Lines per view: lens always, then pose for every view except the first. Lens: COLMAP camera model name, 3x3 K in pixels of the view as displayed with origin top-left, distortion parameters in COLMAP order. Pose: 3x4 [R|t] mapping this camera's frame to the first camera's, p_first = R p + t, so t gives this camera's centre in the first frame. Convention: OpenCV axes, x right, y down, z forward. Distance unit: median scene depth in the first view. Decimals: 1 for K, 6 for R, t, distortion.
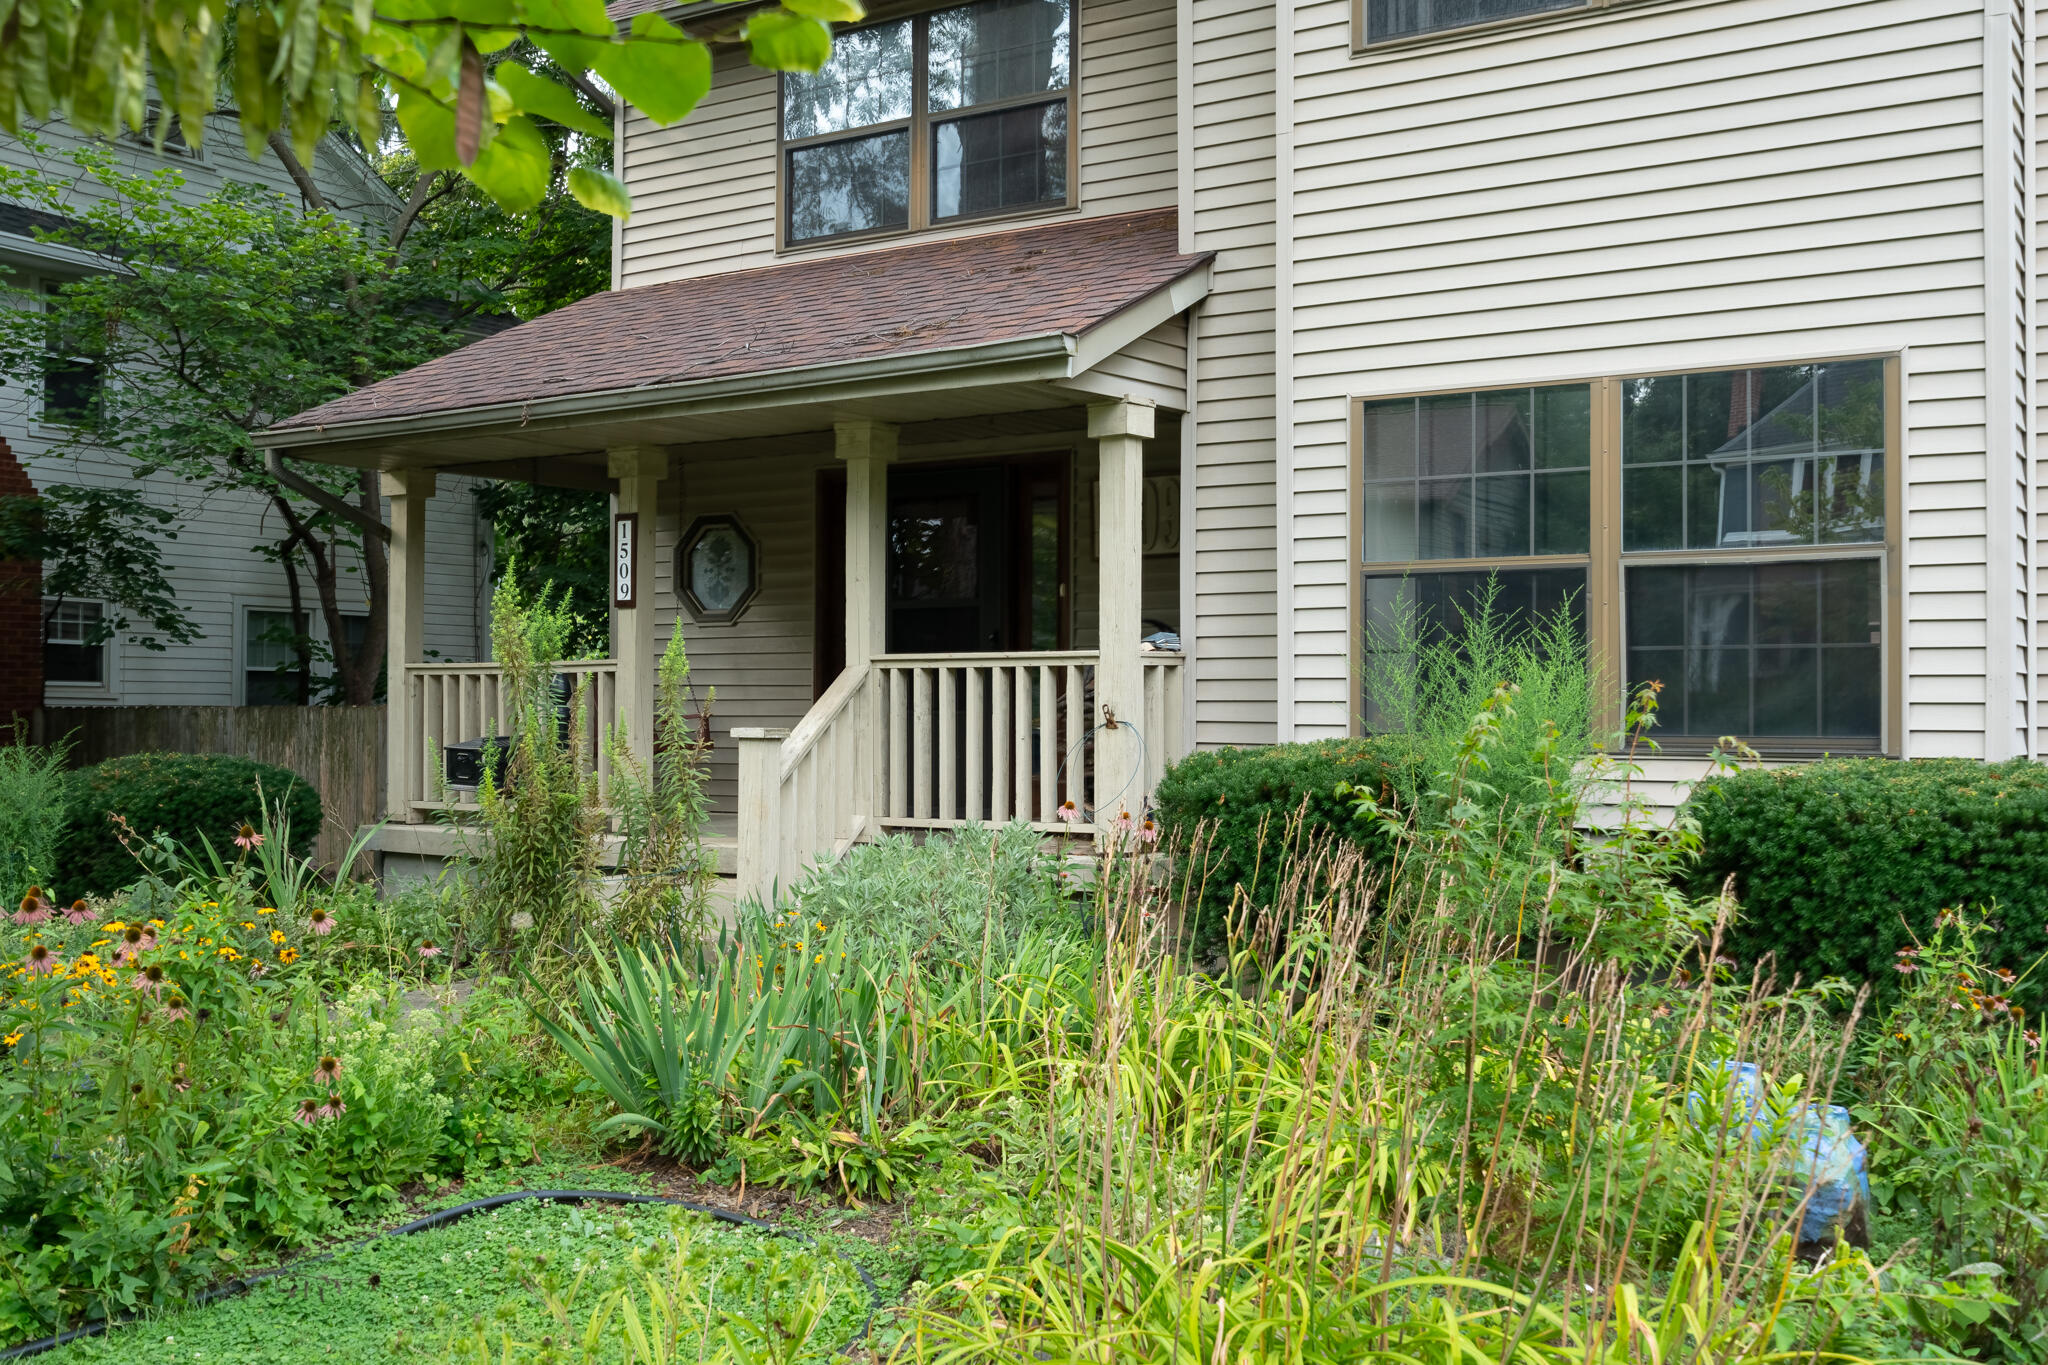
lens RADIAL K [[2013.1, 0, 1024.0], [0, 2013.1, 682.5], [0, 0, 1]] dist [0.007283, 0.008772]
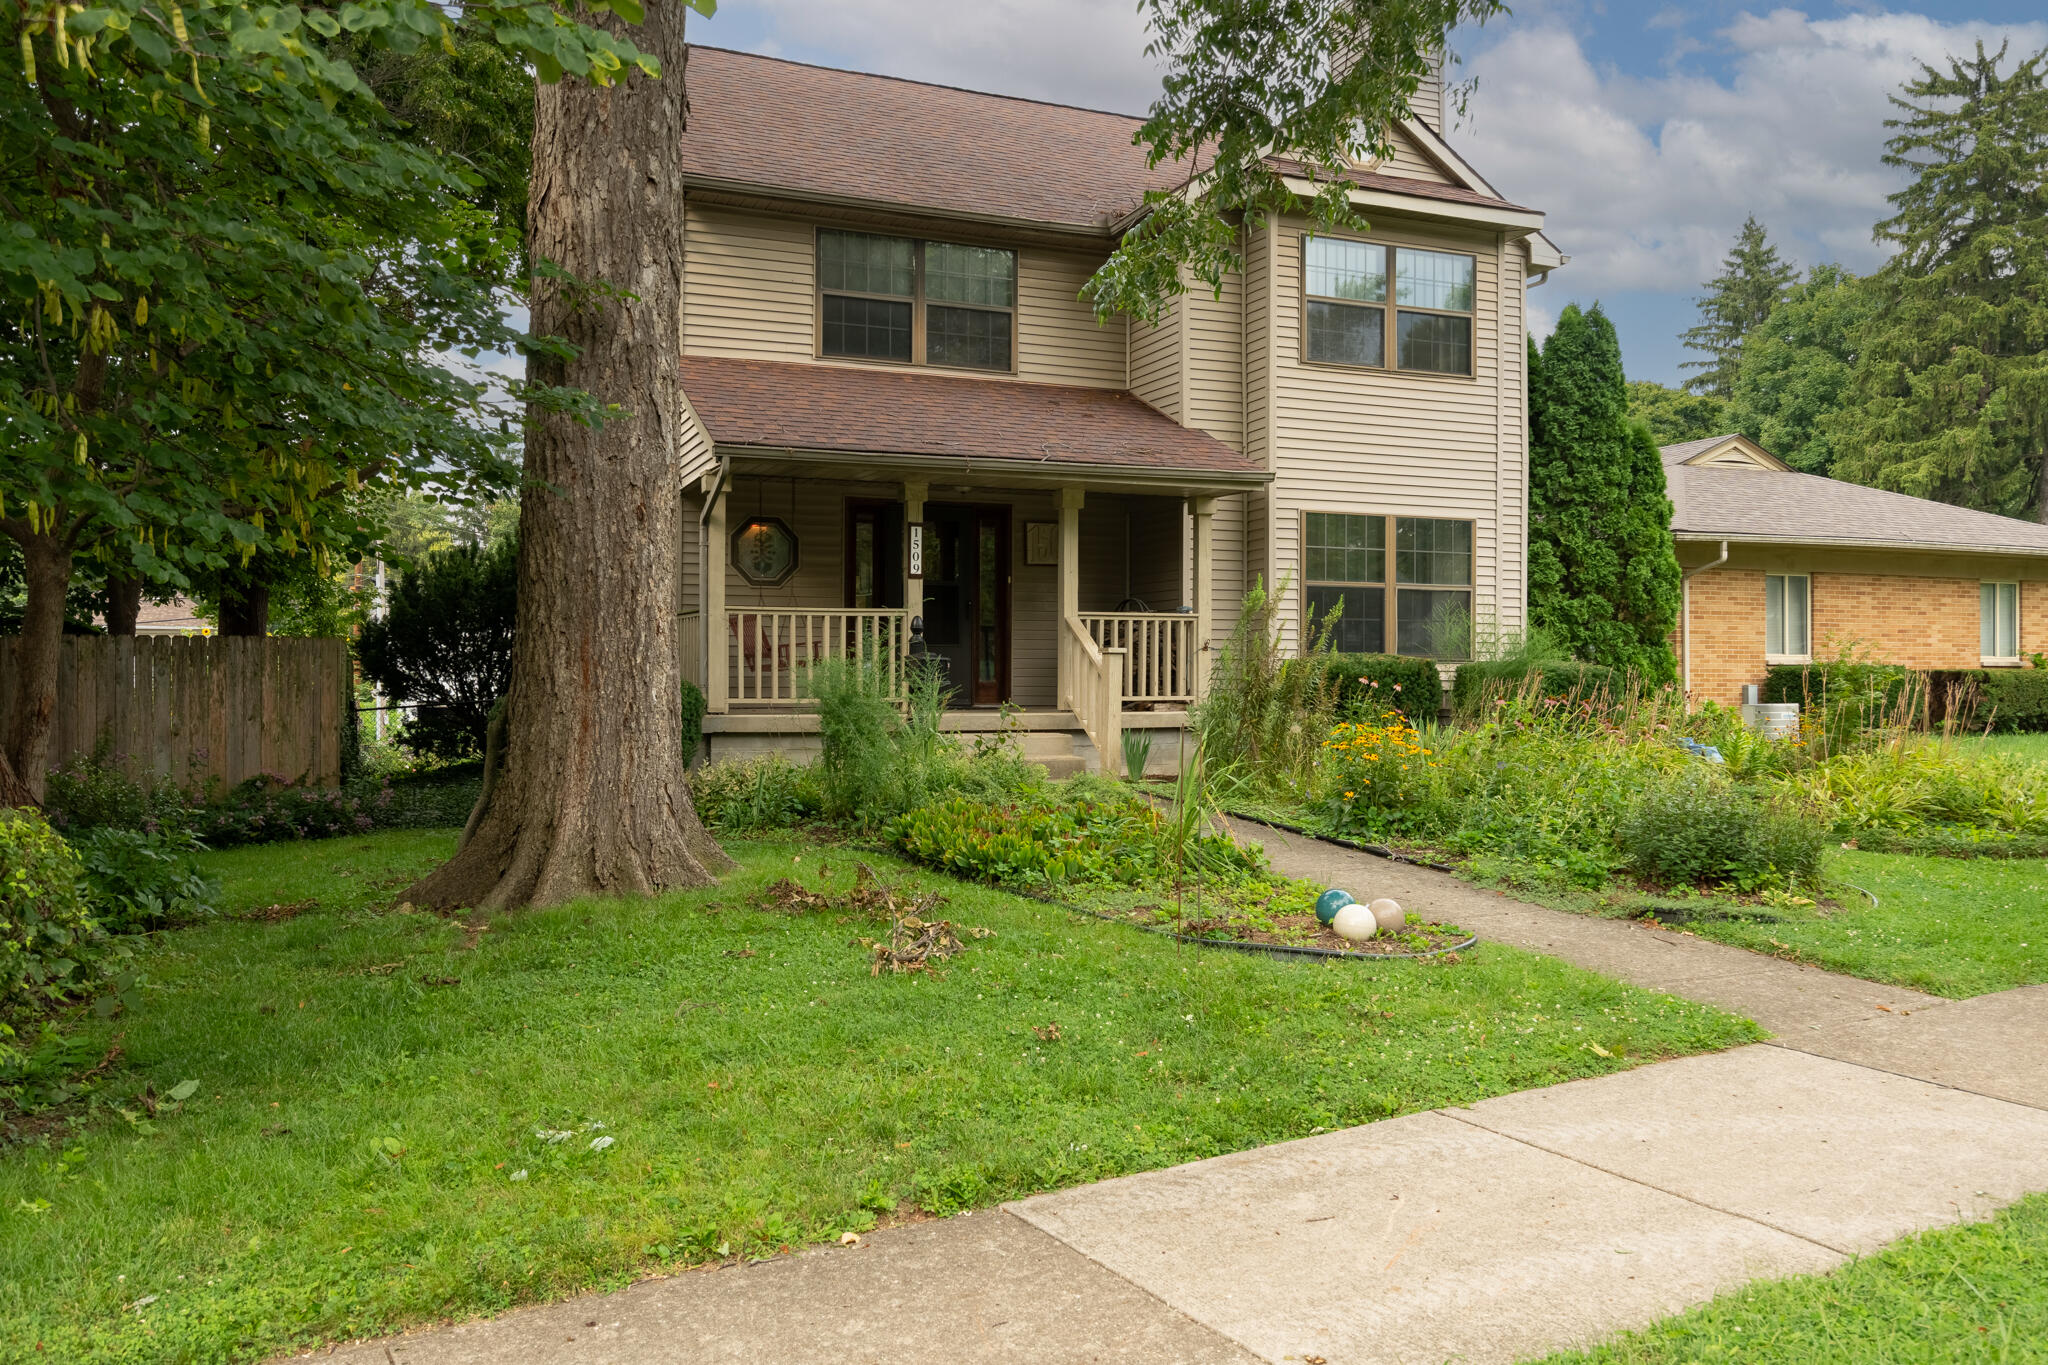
lens RADIAL K [[1499.6, 0, 1024.0], [0, 1499.6, 682.5], [0, 0, 1]] dist [0.009344, 0.000601]
pose [[0.579447, -0.005326, 0.814993, -1.314537], [-0.011361, 0.999829, 0.014611, 0.034255], [-0.814931, -0.017725, 0.579287, 0.222501]]
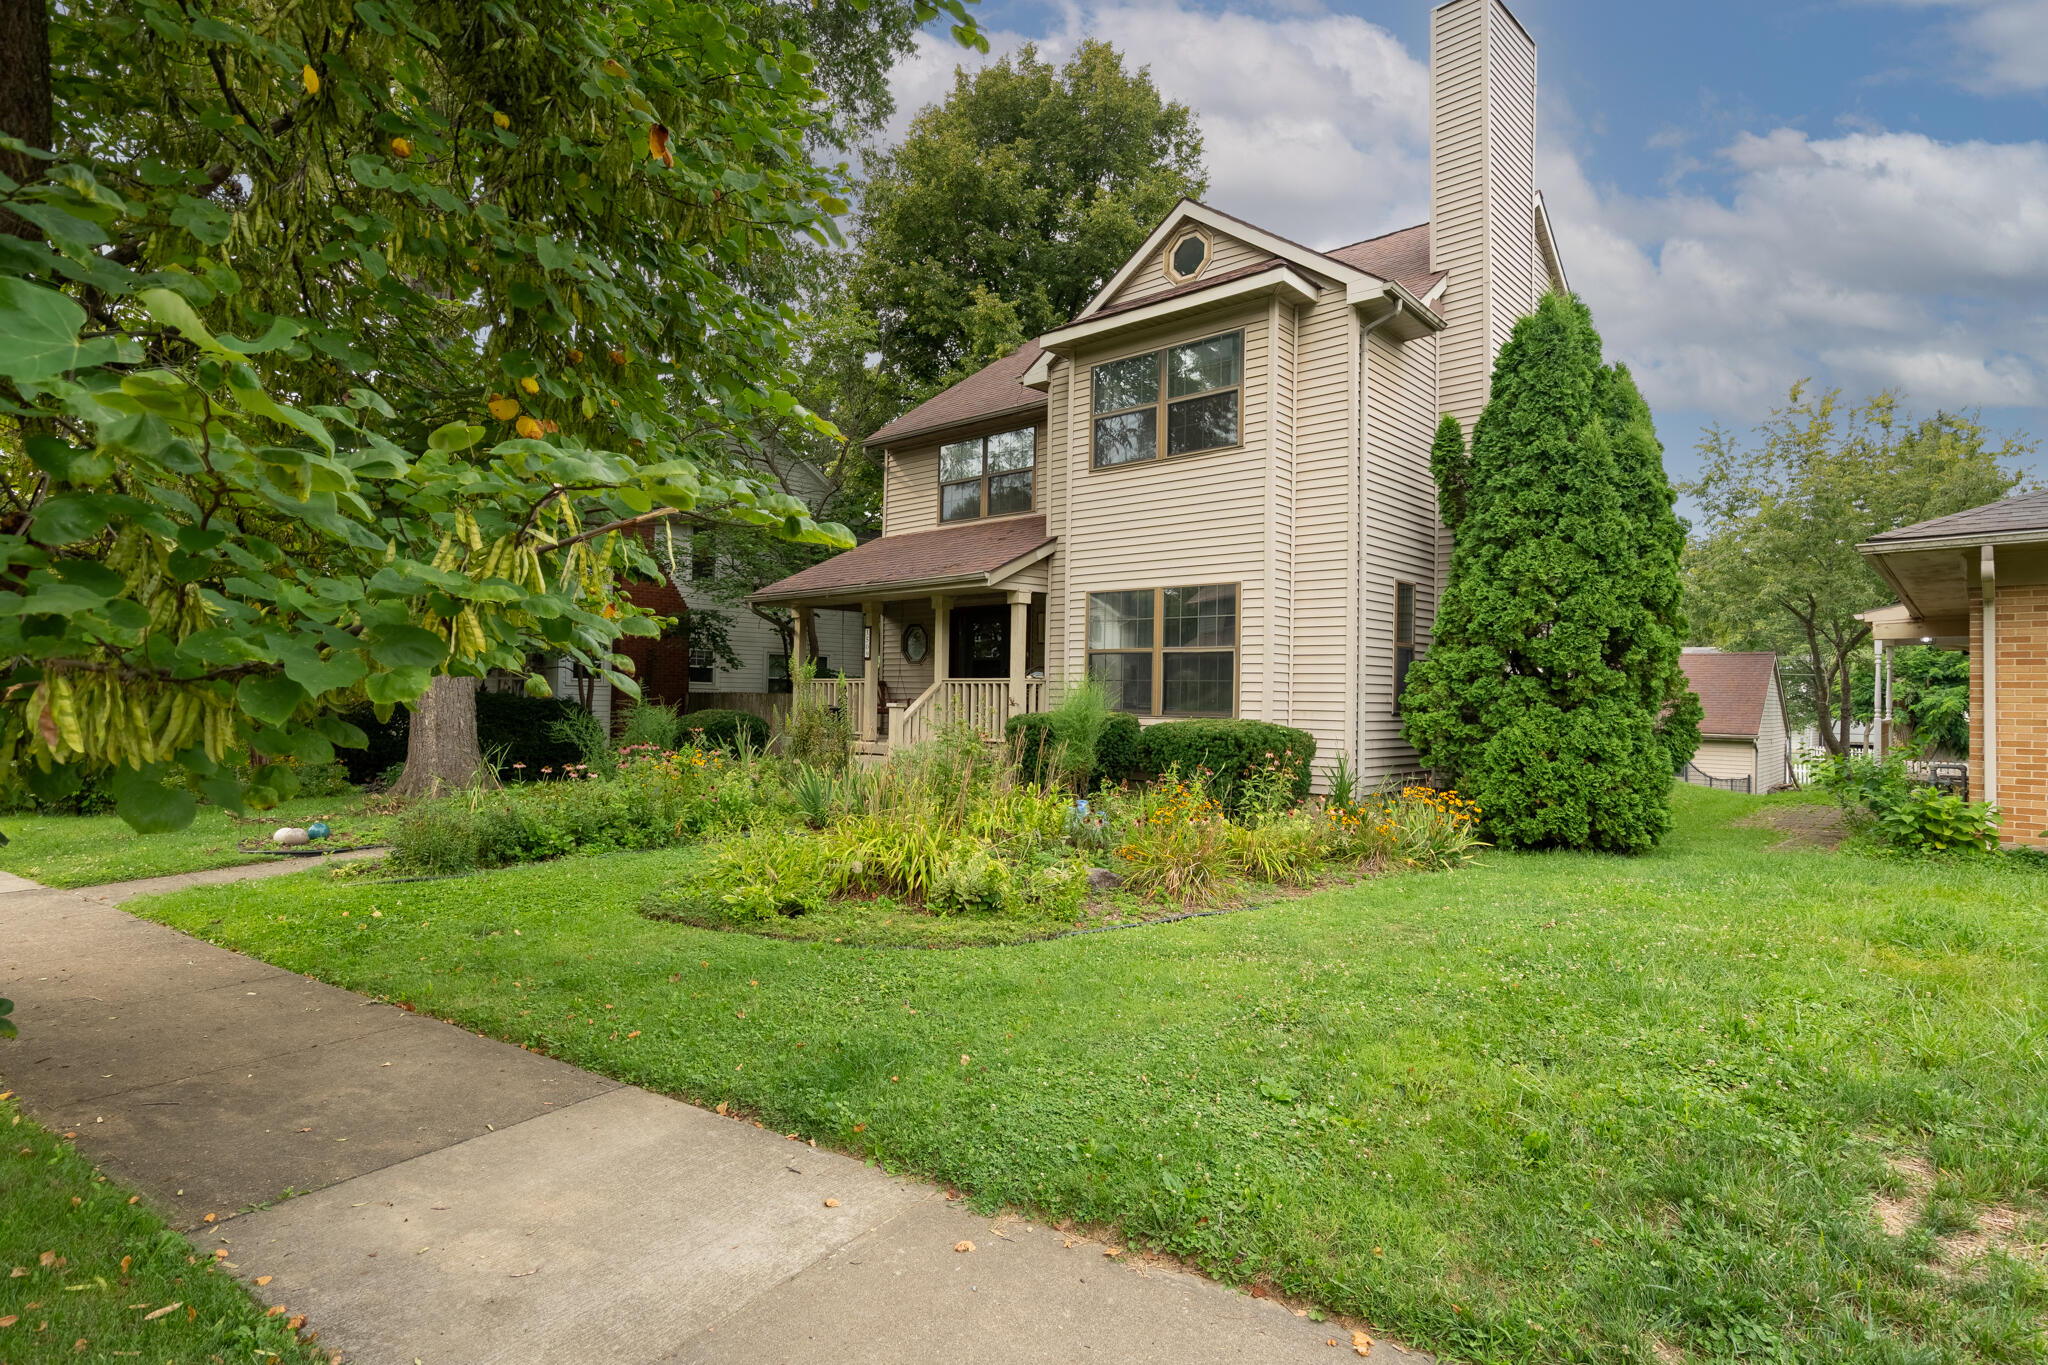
lens RADIAL K [[1063.8, 0, 1011.1], [0, 1063.8, 691.6], [0, 0, 1]] dist [-0.002298, -0.000168]
pose [[0.982395, 0.015217, -0.186197, 0.310045], [-0.014064, 0.999873, 0.007510, -0.008024], [0.186288, -0.004759, 0.982484, -0.465818]]
